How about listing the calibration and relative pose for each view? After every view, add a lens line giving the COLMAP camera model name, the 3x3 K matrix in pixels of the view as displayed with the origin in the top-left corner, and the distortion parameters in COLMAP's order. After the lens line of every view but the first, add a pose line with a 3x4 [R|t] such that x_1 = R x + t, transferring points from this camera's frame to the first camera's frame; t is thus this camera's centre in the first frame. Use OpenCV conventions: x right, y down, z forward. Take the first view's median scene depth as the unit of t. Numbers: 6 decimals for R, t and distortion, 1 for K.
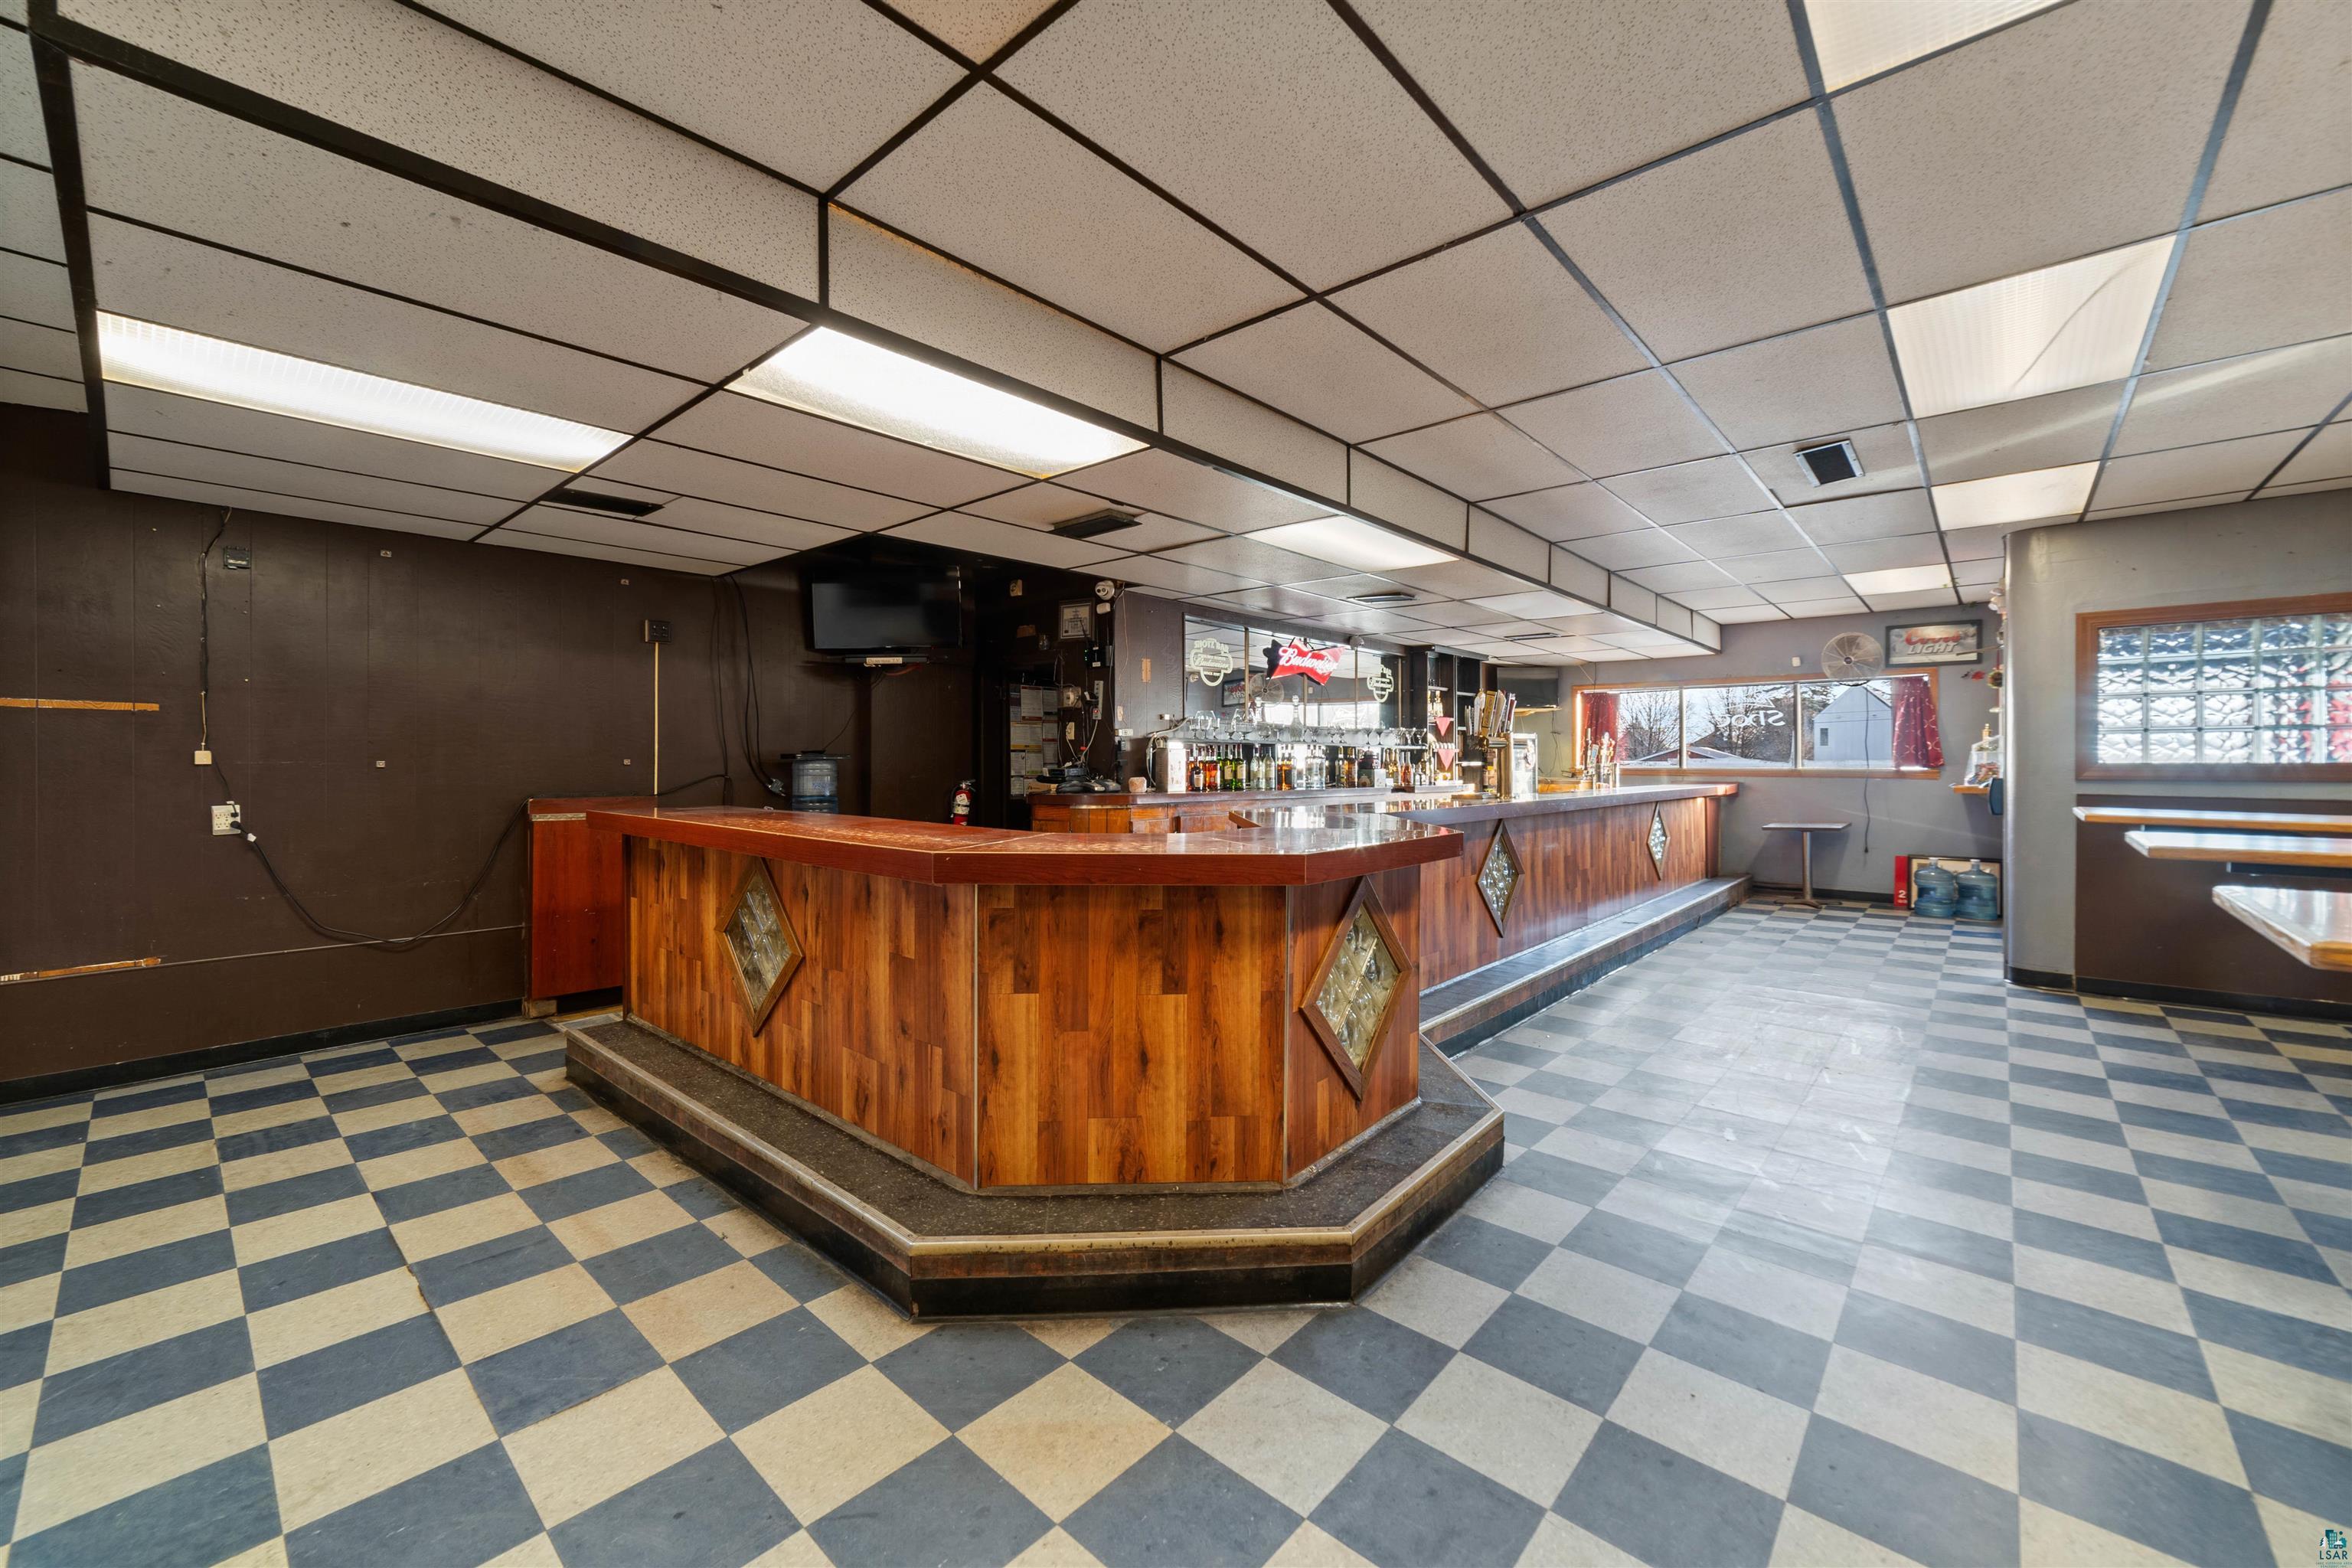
lens RADIAL K [[942.4, 0, 1132.2], [0, 942.4, 768.0], [0, 0, 1]] dist [-0.006751, 0.001534]
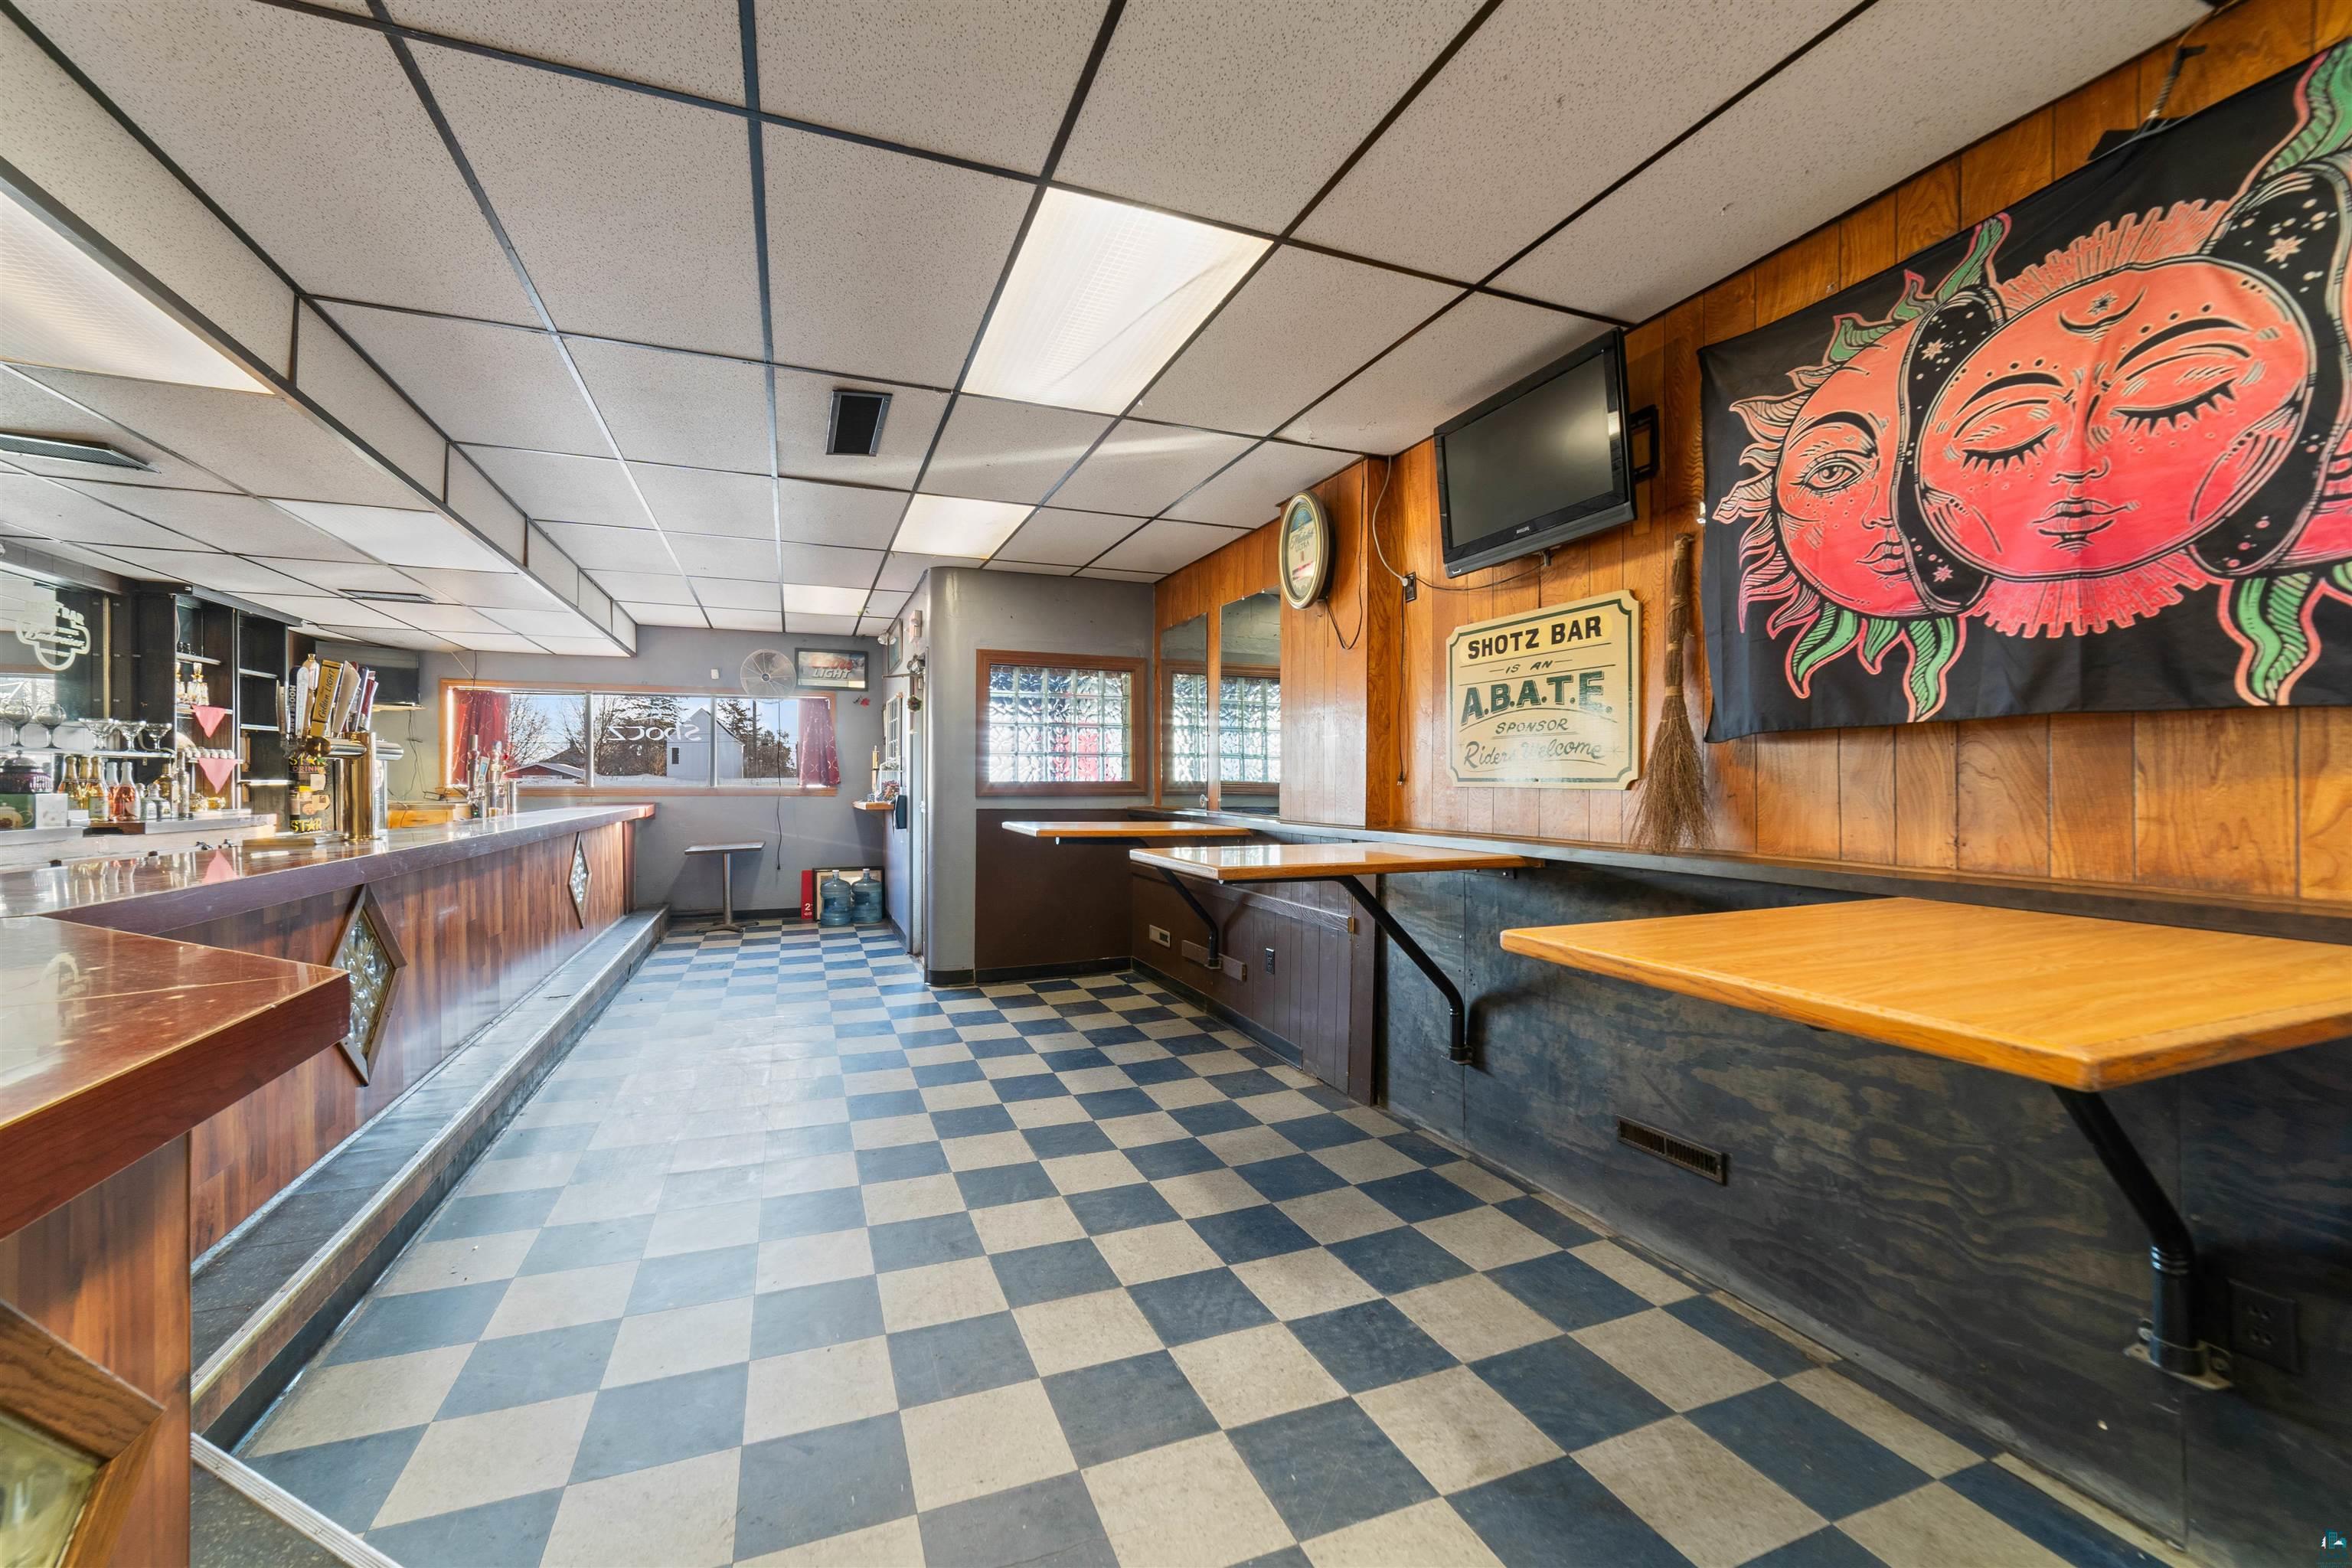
lens RADIAL K [[942.4, 0, 1179.5], [0, 942.4, 780.0], [0, 0, 1]] dist [-0.006751, 0.001534]
pose [[0.426780, 0.000365, 0.904355, 0.071736], [0.004266, 0.999988, -0.002416, -0.003158], [-0.904345, 0.004889, 0.426773, 0.251941]]
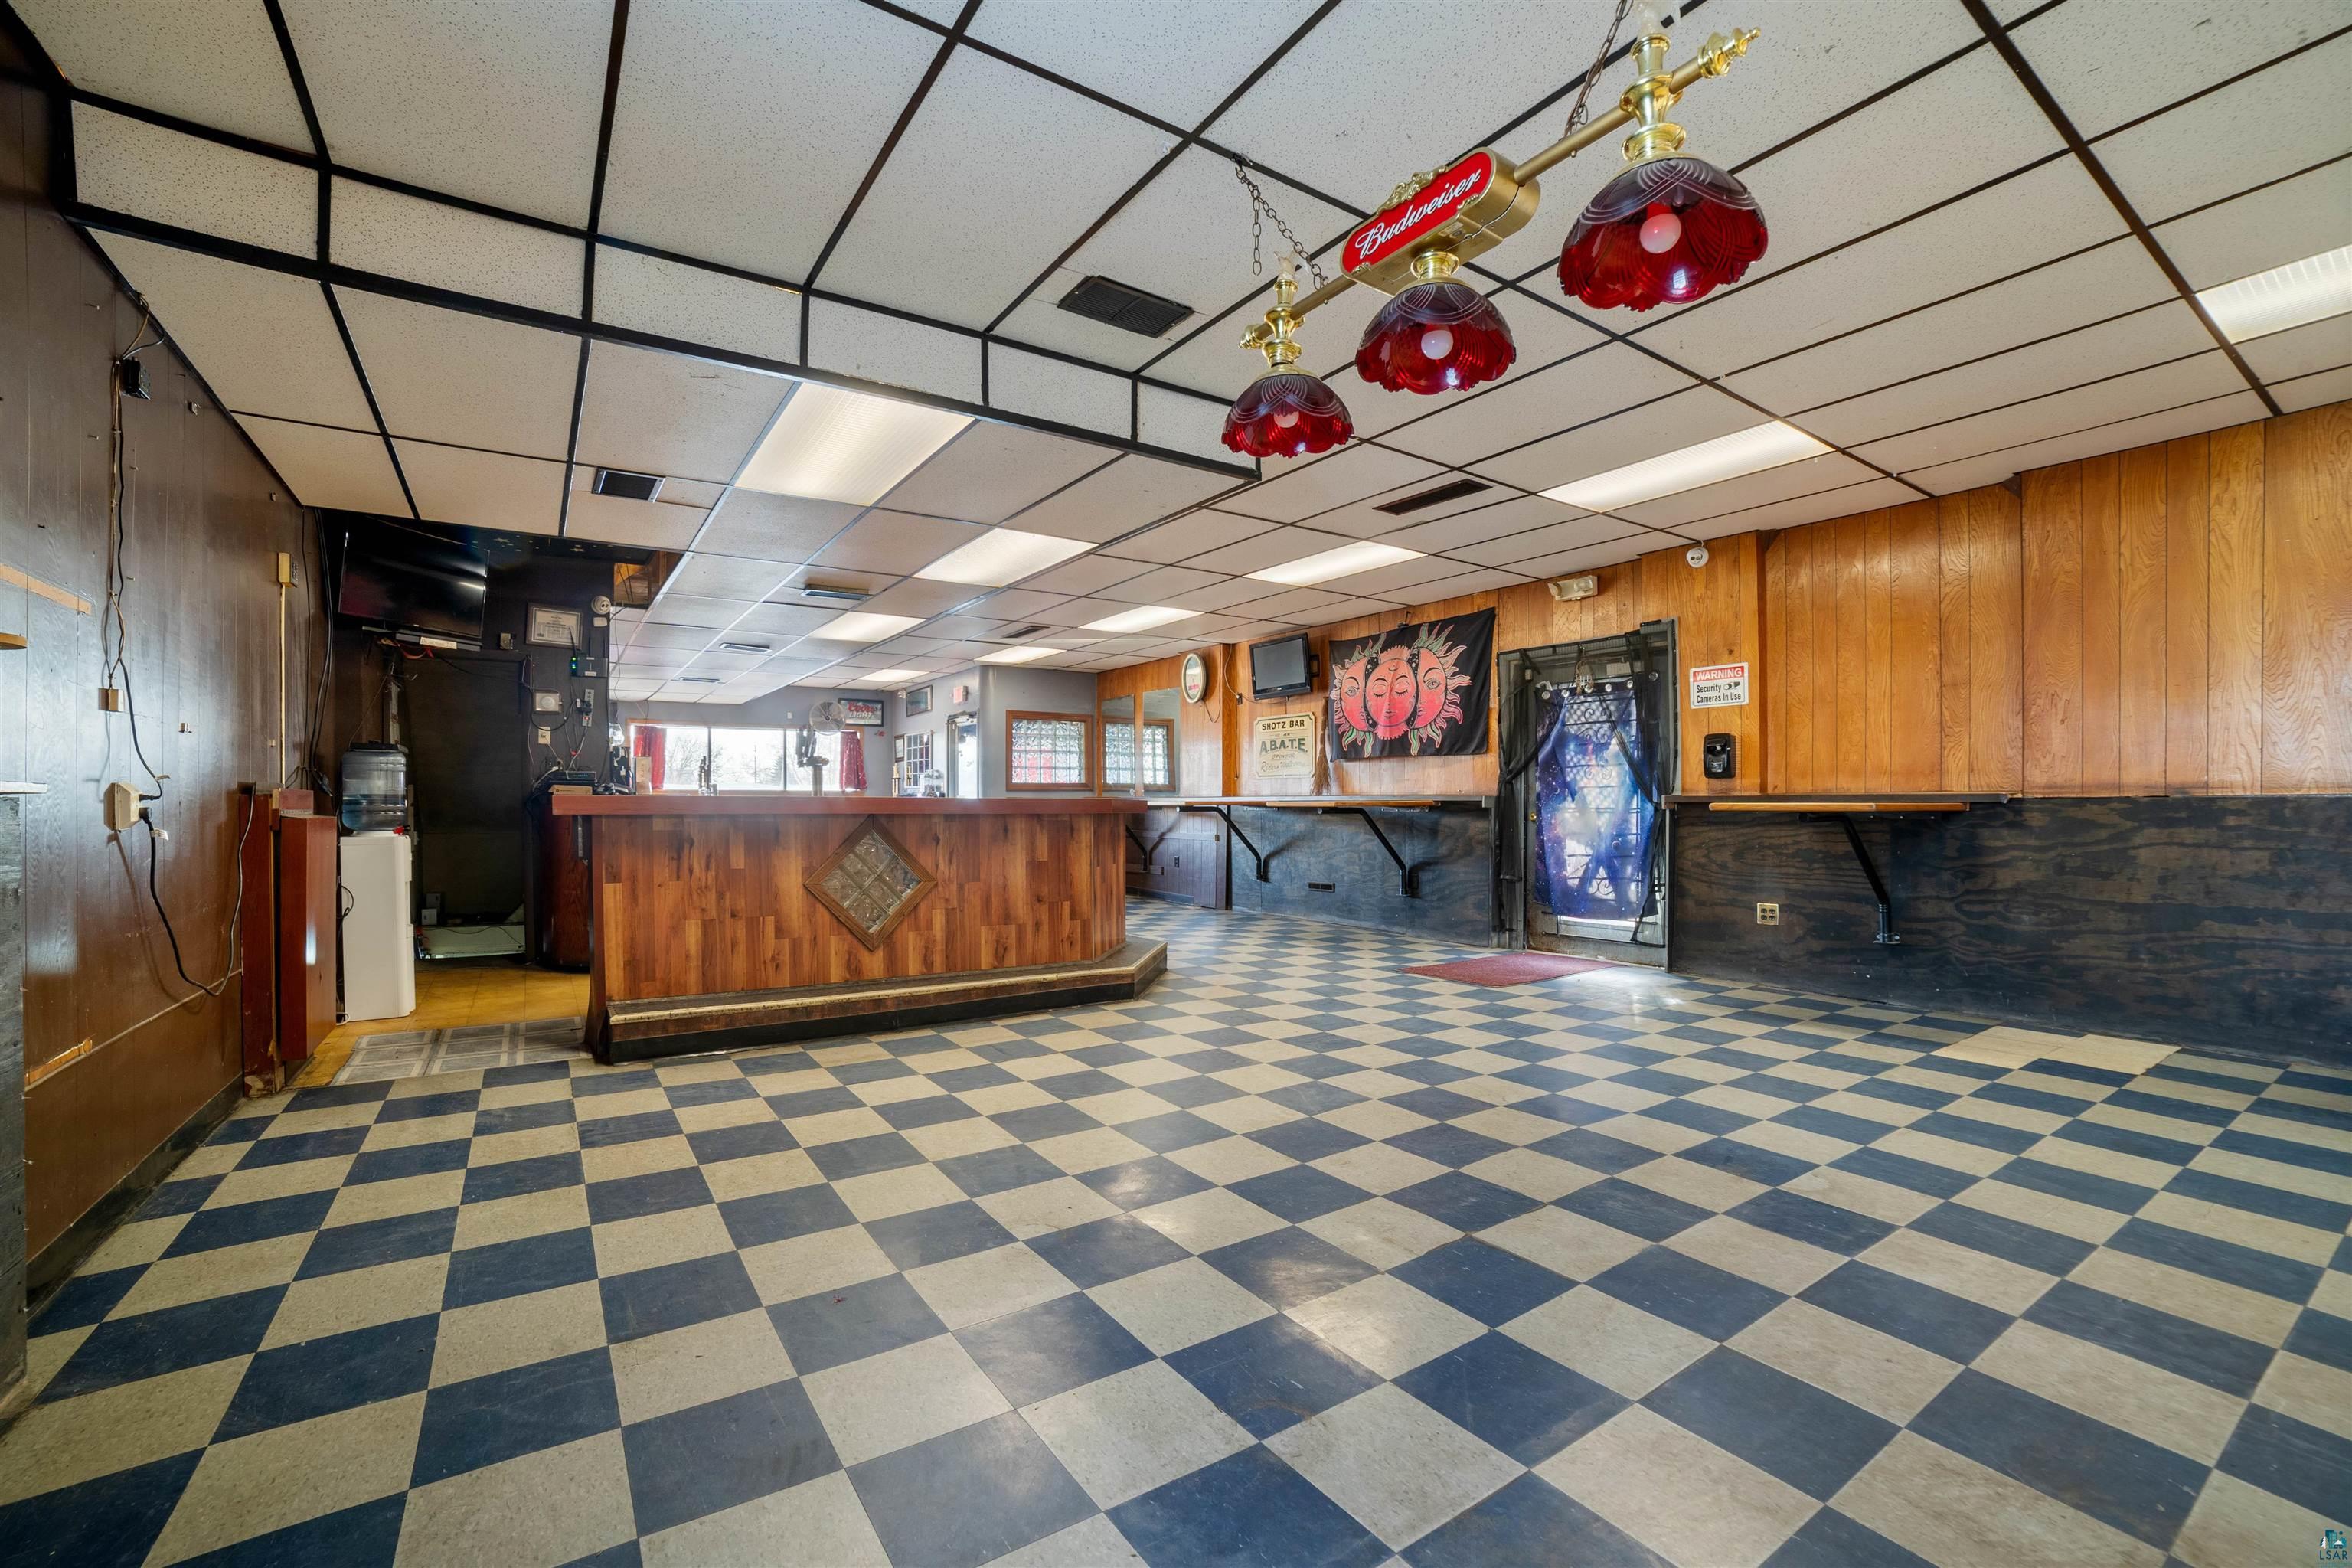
lens RADIAL K [[942.4, 0, 1171.4], [0, 942.4, 781.3], [0, 0, 1]] dist [-0.006751, 0.001534]
pose [[0.250474, 0.017361, 0.967968, -0.792286], [0.007563, 0.999774, -0.019889, 0.031945], [-0.968094, 0.012303, 0.250286, 0.107822]]
